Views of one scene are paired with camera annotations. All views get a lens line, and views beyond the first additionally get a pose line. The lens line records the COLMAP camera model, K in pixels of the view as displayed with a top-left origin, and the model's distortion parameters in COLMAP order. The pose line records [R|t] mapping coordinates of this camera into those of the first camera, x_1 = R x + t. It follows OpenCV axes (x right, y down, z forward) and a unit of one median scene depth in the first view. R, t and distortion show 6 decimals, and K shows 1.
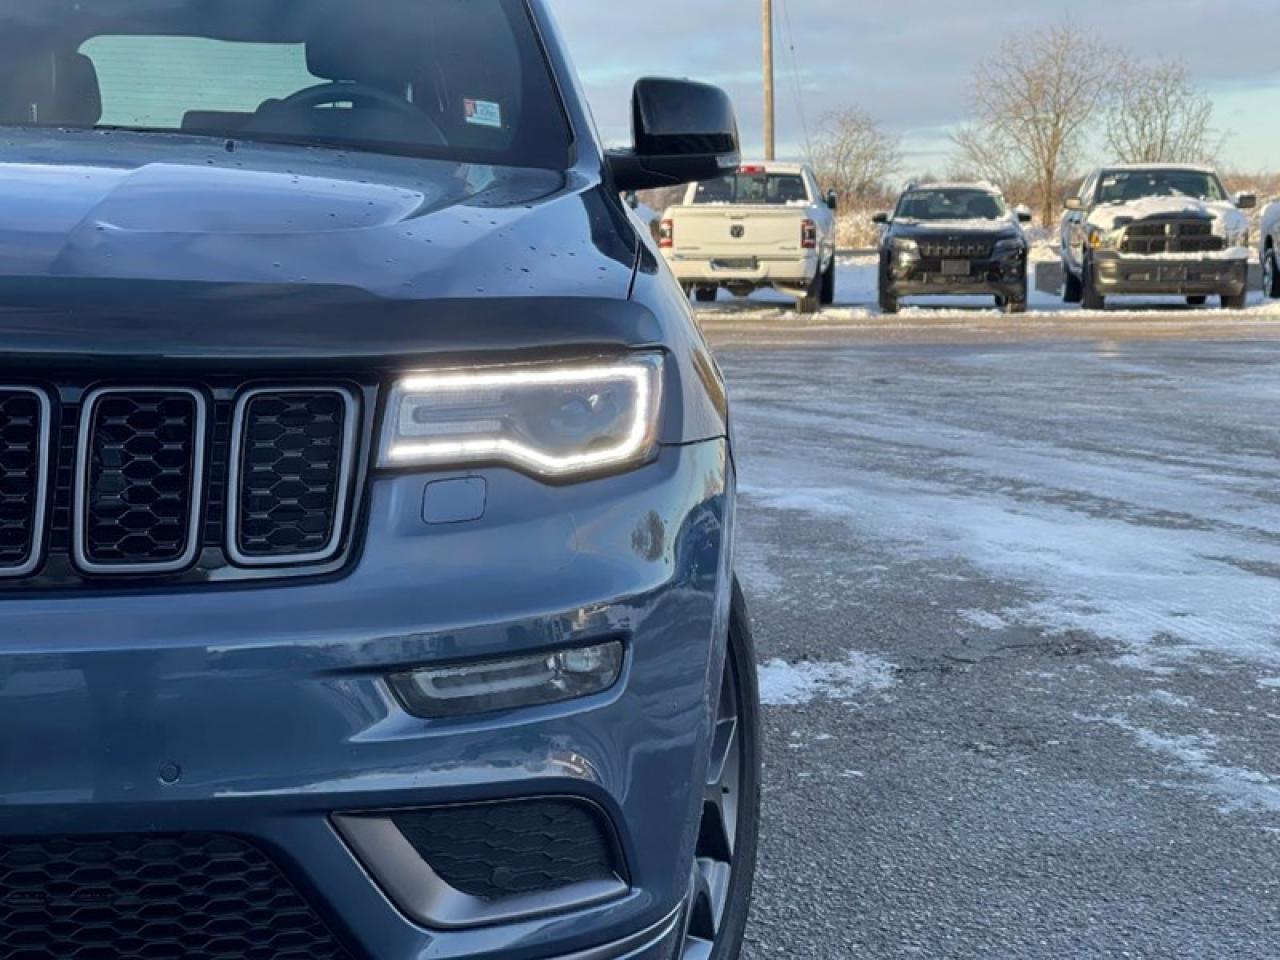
lens RADIAL K [[2372.5, 0, 640.0], [0, 2372.5, 480.0], [0, 0, 1]] dist [0.305516, -0.738548]
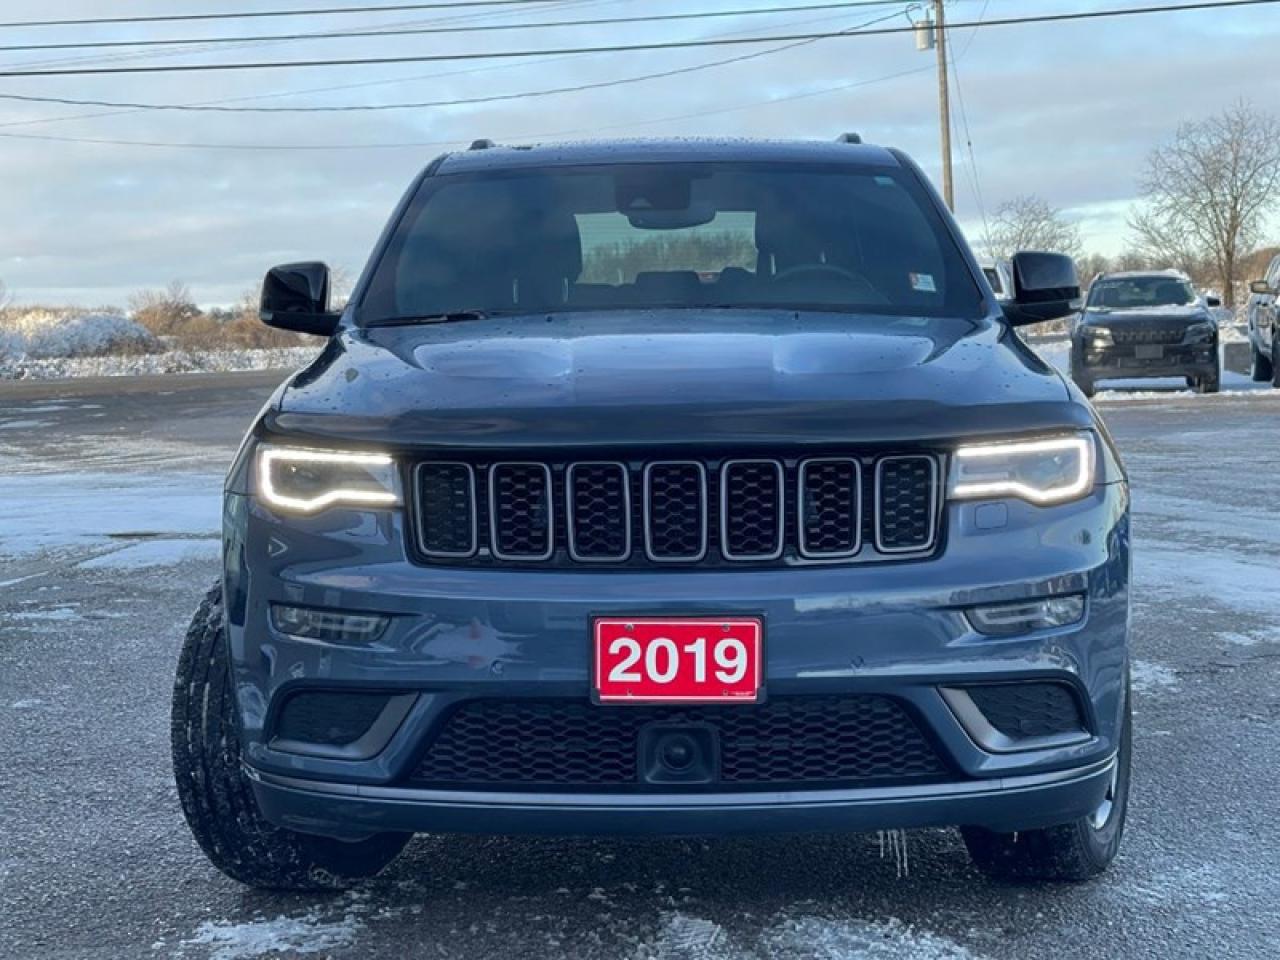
lens RADIAL K [[2372.5, 0, 640.0], [0, 2372.5, 480.0], [0, 0, 1]] dist [0.305516, -0.738548]
pose [[0.997071, -0.028983, -0.070774, -0.040006], [0.026203, 0.998860, -0.039894, 0.008653], [0.071850, 0.037923, 0.996694, -0.153658]]
